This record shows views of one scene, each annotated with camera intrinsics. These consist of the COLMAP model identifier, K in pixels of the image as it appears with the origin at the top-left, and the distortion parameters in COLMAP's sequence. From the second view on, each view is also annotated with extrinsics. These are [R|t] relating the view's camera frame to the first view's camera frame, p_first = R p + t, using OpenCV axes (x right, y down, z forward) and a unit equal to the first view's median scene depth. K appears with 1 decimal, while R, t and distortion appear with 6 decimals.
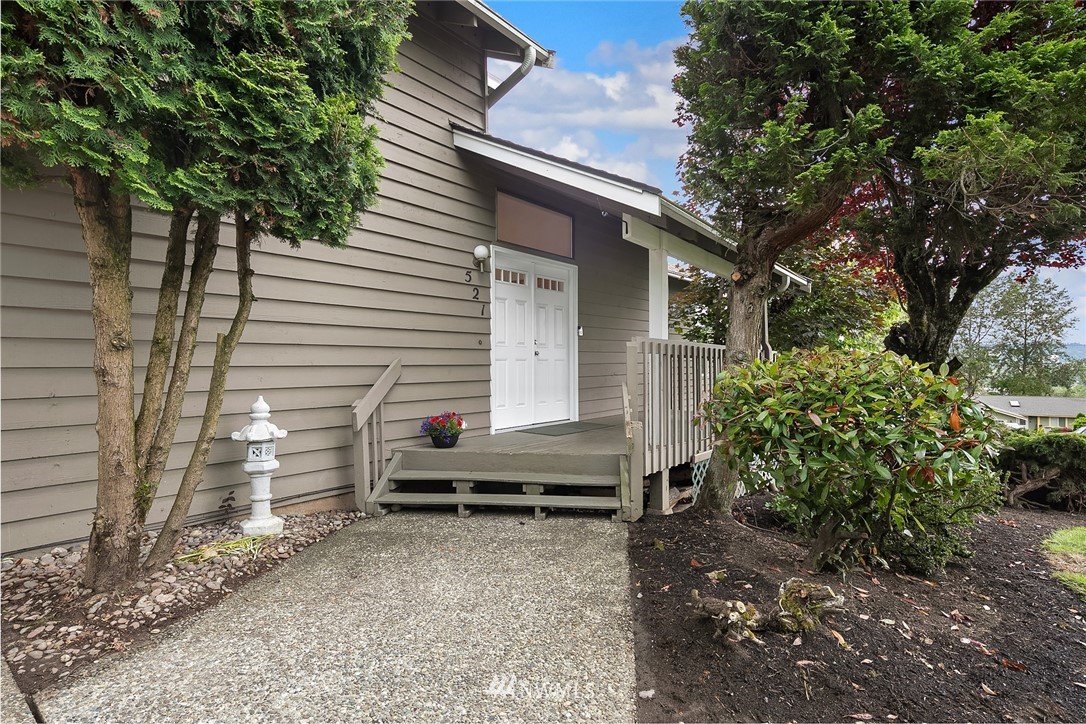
lens RADIAL K [[533.5, 0, 543.0], [0, 533.5, 365.1], [0, 0, 1]] dist [0.004857, -0.002450]
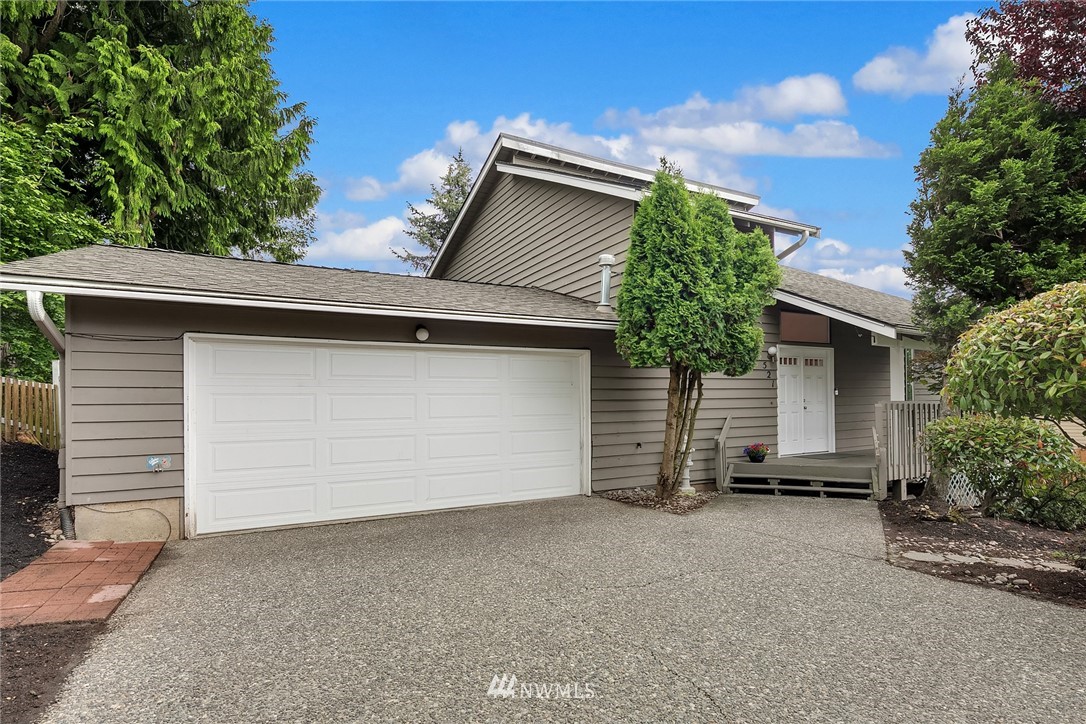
lens RADIAL K [[533.5, 0, 517.2], [0, 533.5, 412.4], [0, 0, 1]] dist [0.004857, -0.002450]
pose [[0.910656, -0.012009, -0.412990, -0.185924], [0.015357, 0.999871, 0.004790, -0.041082], [0.412879, -0.010704, 0.910723, -1.065691]]
